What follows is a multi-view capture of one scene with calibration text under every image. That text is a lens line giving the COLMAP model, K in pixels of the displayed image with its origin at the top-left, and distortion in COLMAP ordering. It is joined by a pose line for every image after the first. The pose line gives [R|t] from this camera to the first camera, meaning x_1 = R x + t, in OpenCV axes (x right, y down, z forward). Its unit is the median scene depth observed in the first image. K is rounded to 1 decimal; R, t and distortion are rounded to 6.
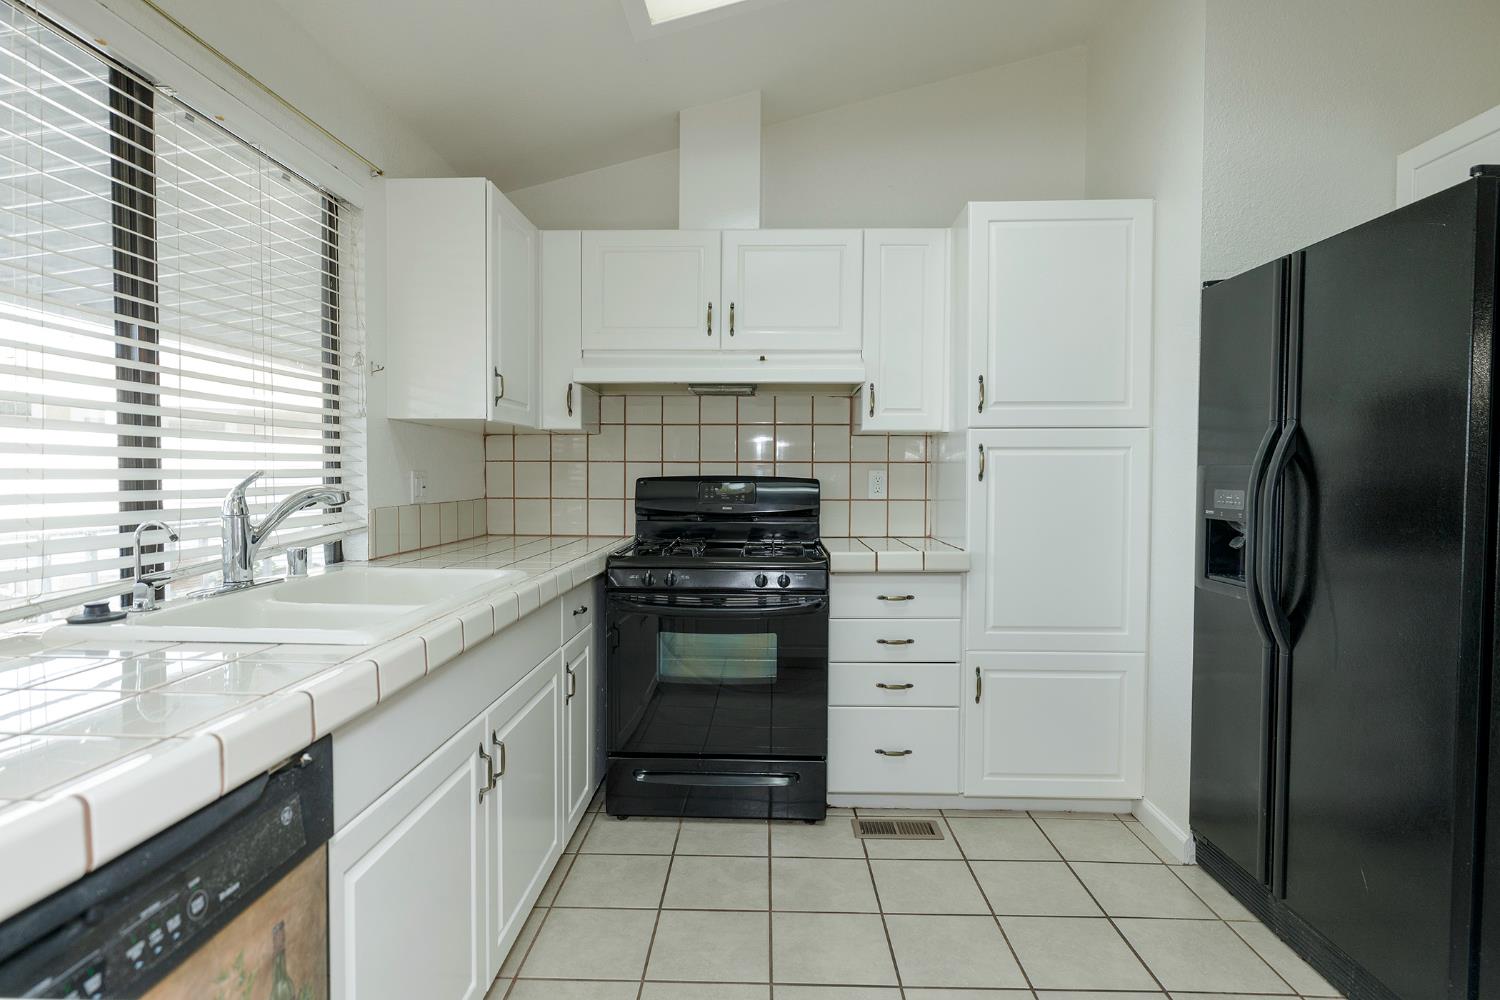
lens RADIAL K [[772.3, 0, 741.7], [0, 772.3, 498.5], [0, 0, 1]] dist [-0.001189, -0.000623]
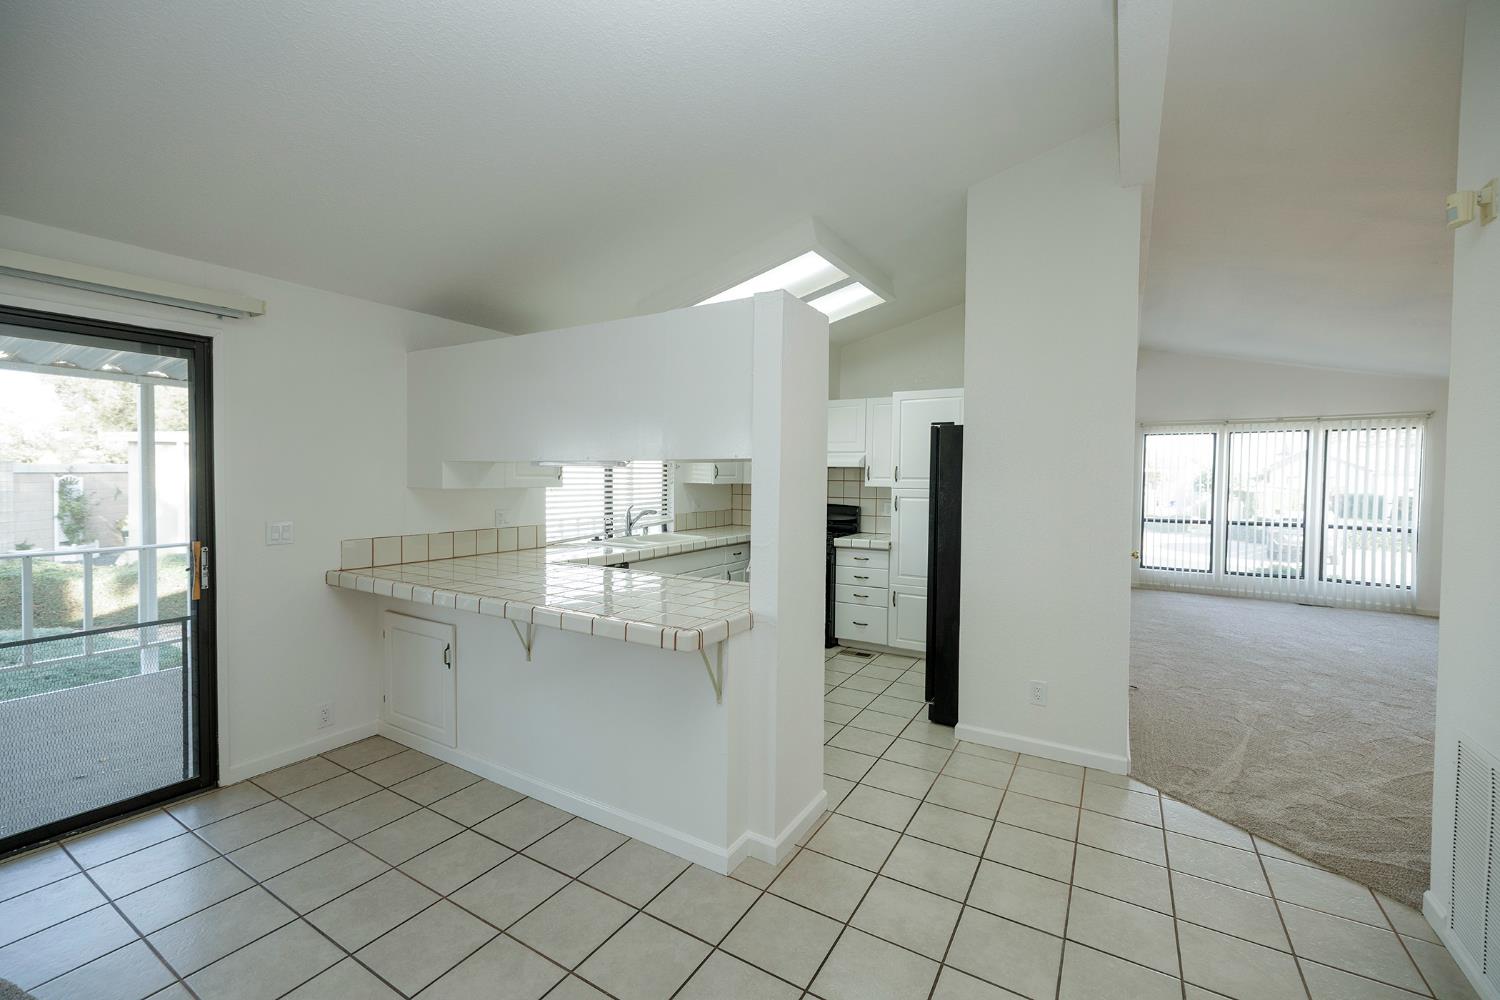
lens RADIAL K [[625.6, 0, 751.0], [0, 625.6, 495.1], [0, 0, 1]] dist [0.000416, 0.000696]
pose [[0.876768, 0.022452, -0.480389, 0.828834], [-0.023282, 0.999720, 0.004231, -0.068595], [0.480349, 0.007475, 0.877045, -0.862933]]
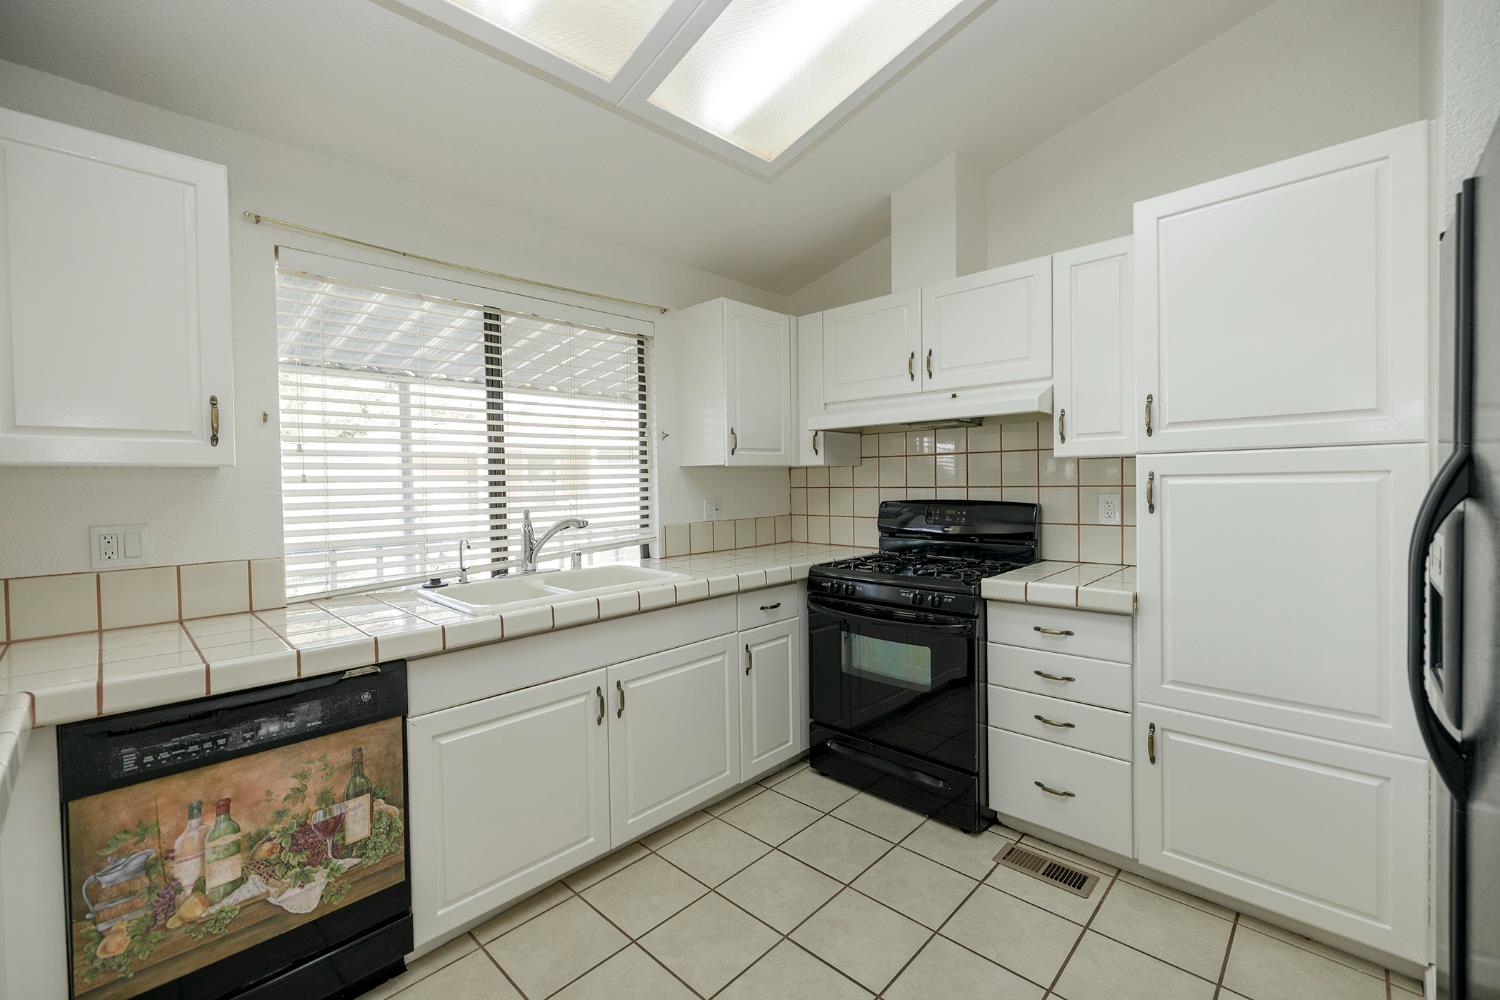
lens RADIAL K [[625.6, 0, 748.5], [0, 625.6, 493.5], [0, 0, 1]] dist [0.000416, 0.000696]
pose [[0.744254, -0.002753, -0.667891, 0.444245], [-0.000694, 0.999988, -0.004894, -0.041307], [0.667896, 0.004106, 0.744243, 0.155872]]
